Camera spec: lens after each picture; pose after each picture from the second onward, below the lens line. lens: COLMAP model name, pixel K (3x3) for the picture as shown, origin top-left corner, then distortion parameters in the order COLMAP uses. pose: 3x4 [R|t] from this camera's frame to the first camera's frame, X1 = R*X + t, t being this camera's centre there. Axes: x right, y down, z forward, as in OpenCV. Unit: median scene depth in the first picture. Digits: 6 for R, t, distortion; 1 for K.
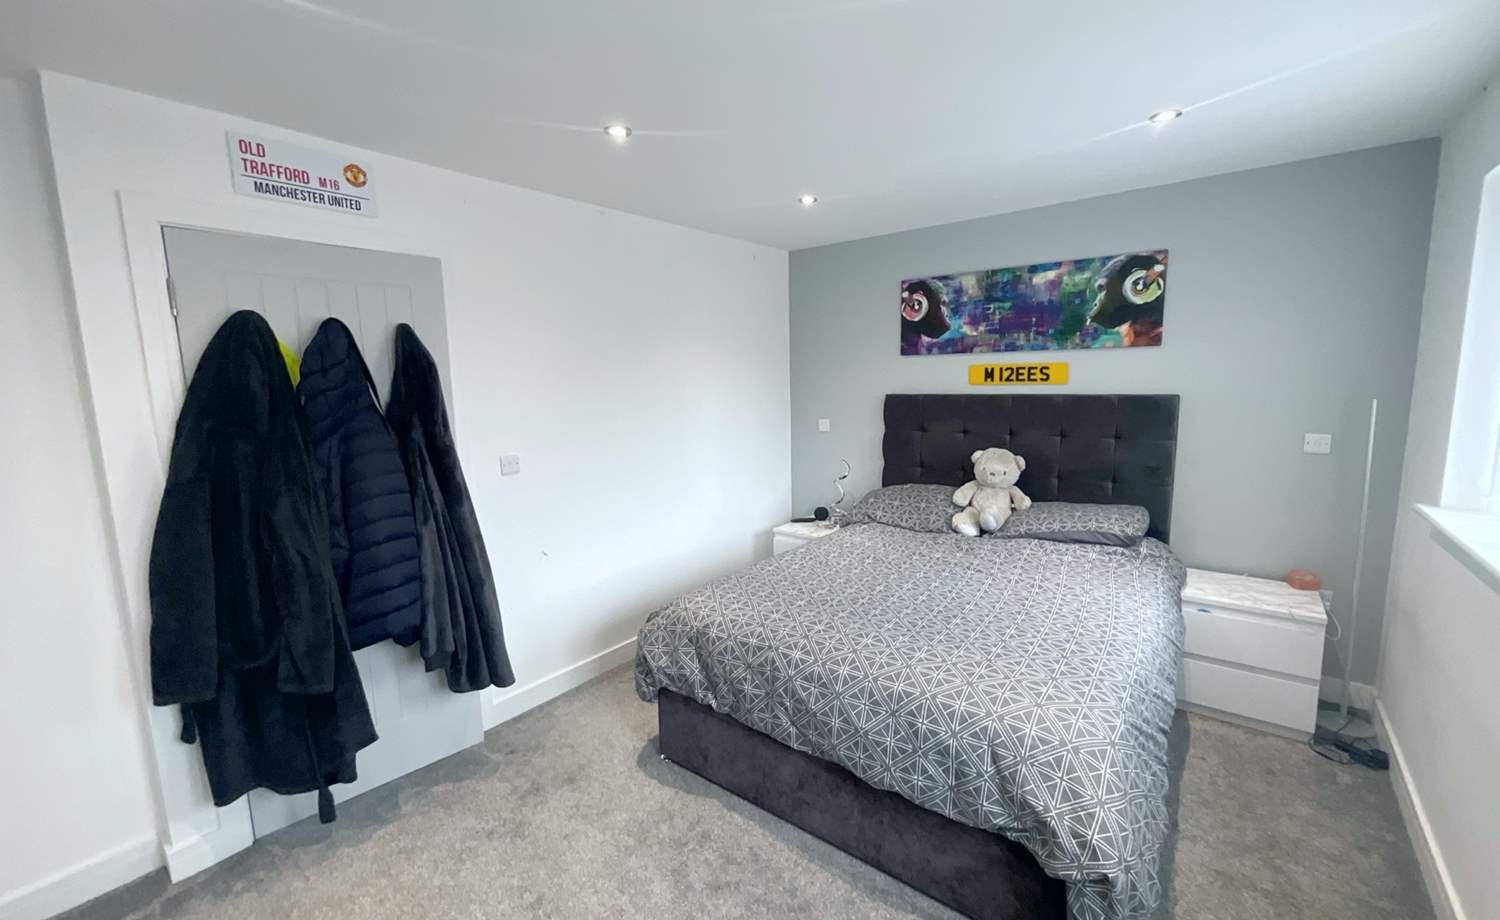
lens RADIAL K [[605.8, 0, 750.7], [0, 605.8, 460.5], [0, 0, 1]] dist [-0.008153, 0.000529]
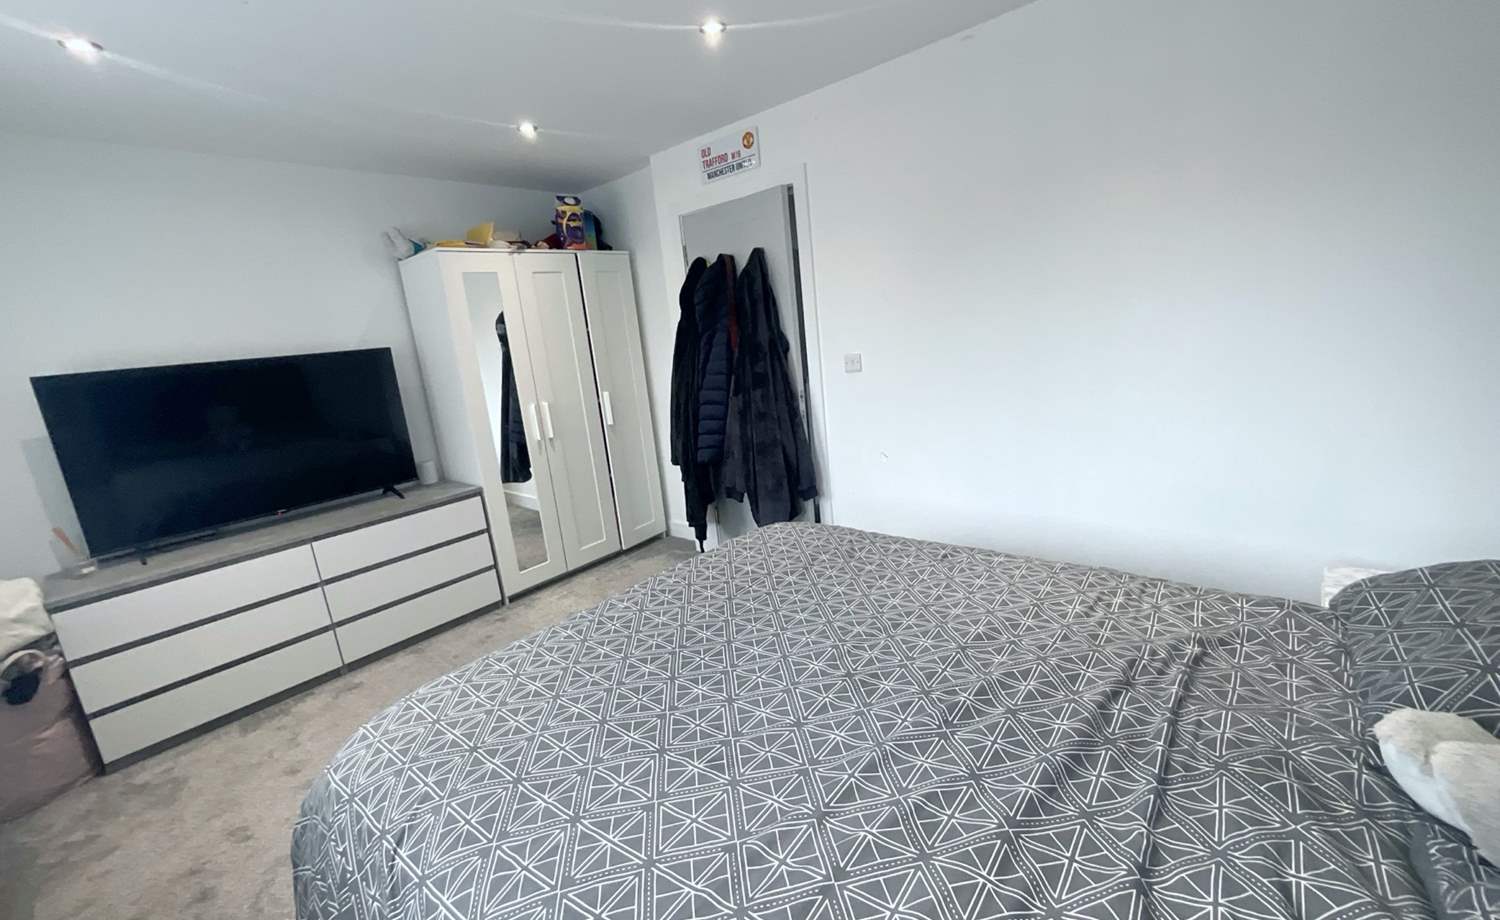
lens RADIAL K [[605.8, 0, 750.7], [0, 605.8, 460.5], [0, 0, 1]] dist [-0.008153, 0.000529]
pose [[-0.026207, 0.237241, -0.971097, 0.903629], [-0.035828, 0.970584, 0.238082, -0.096246], [0.999014, 0.041032, -0.016937, 1.115045]]
